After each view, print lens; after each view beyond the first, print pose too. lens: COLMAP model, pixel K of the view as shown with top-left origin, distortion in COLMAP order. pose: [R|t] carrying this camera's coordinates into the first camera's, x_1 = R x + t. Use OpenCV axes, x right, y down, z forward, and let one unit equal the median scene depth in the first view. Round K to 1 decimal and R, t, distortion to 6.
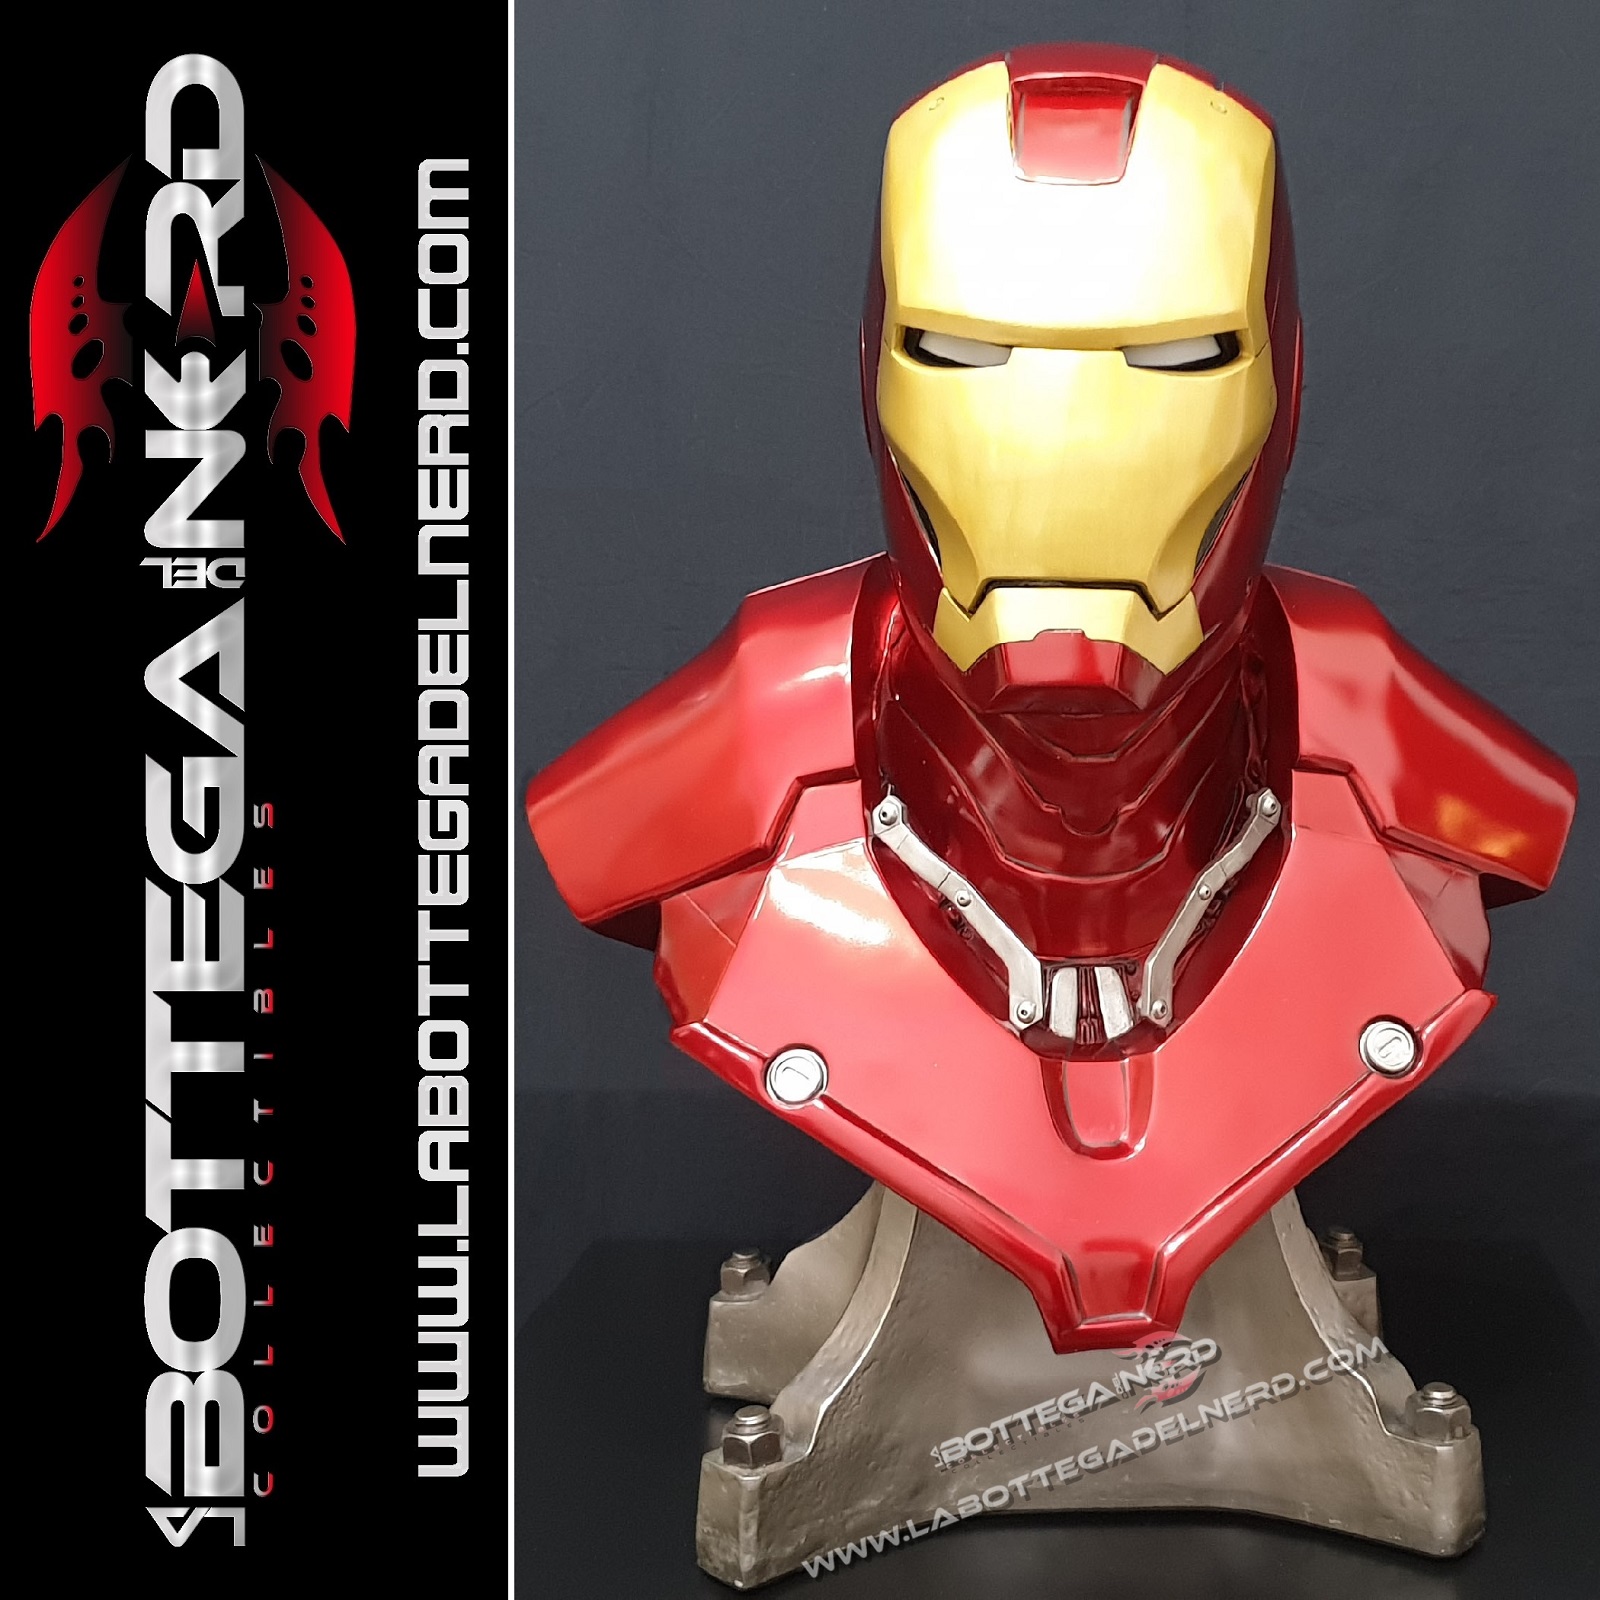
lens RADIAL K [[2038.2, 0, 1111.6], [0, 2038.2, 798.8], [0, 0, 1]] dist [0.219752, -0.668567]
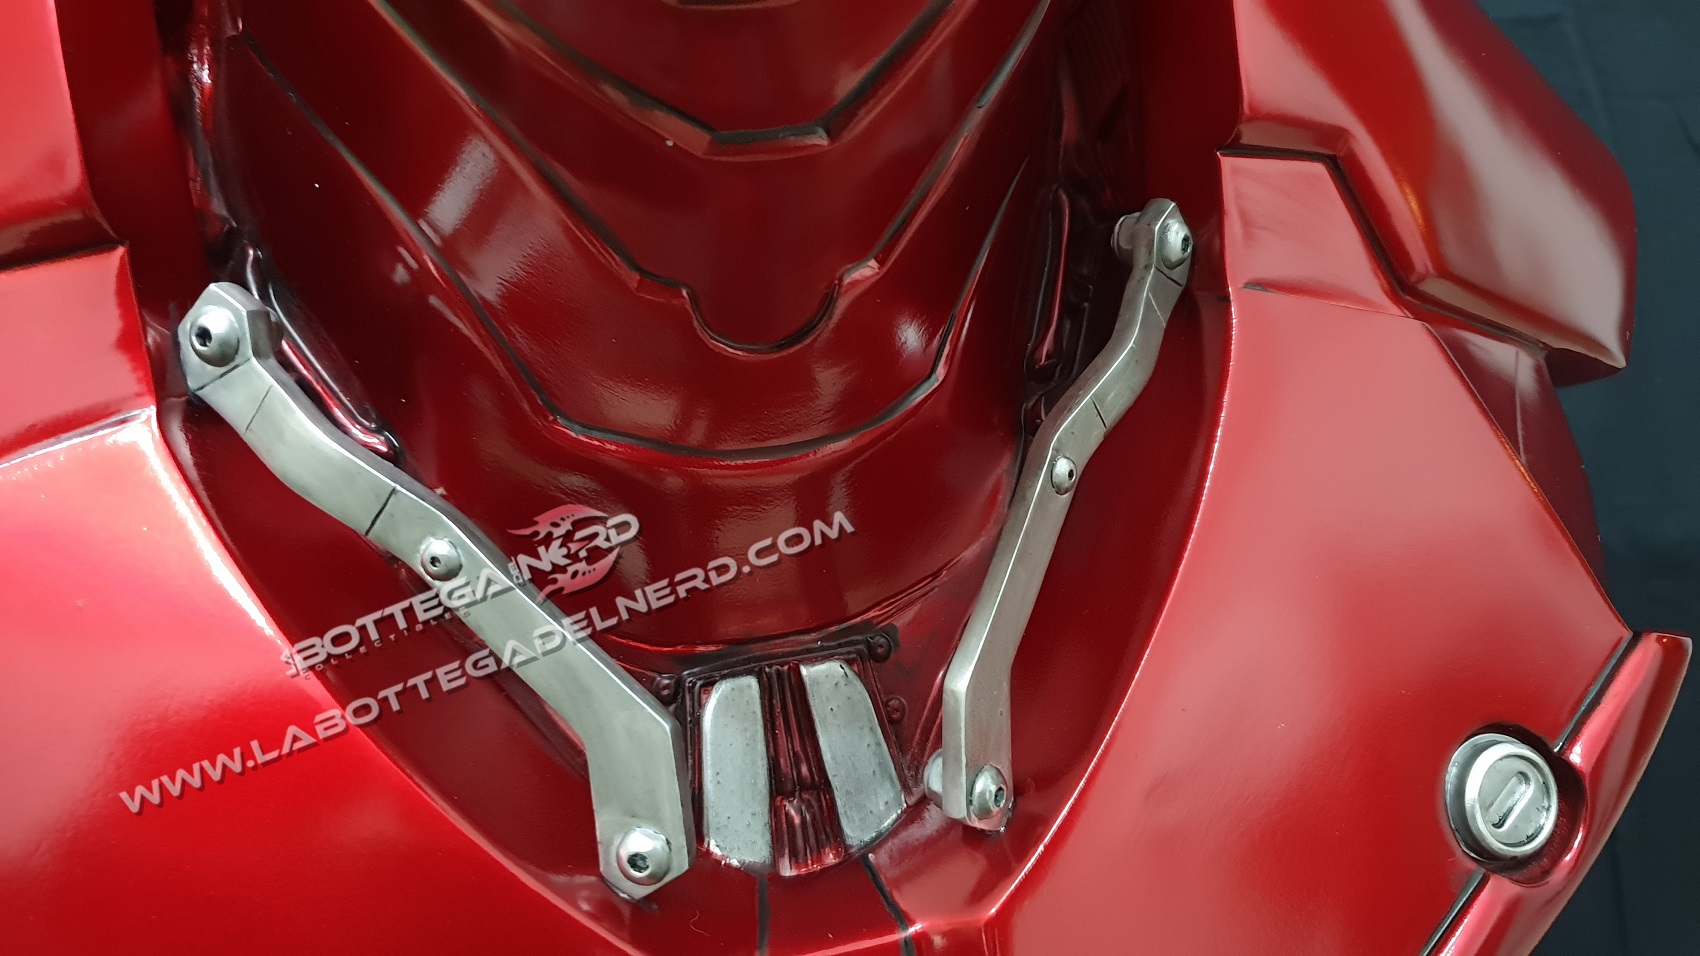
lens RADIAL K [[1307.2, 0, 850.0], [0, 1307.2, 478.0], [0, 0, 1]] dist [0.087329, -0.251960]
pose [[0.990125, -0.084714, 0.111699, -0.025350], [0.062075, 0.979333, 0.192492, -0.005674], [-0.125698, -0.183657, 0.974921, 0.762113]]
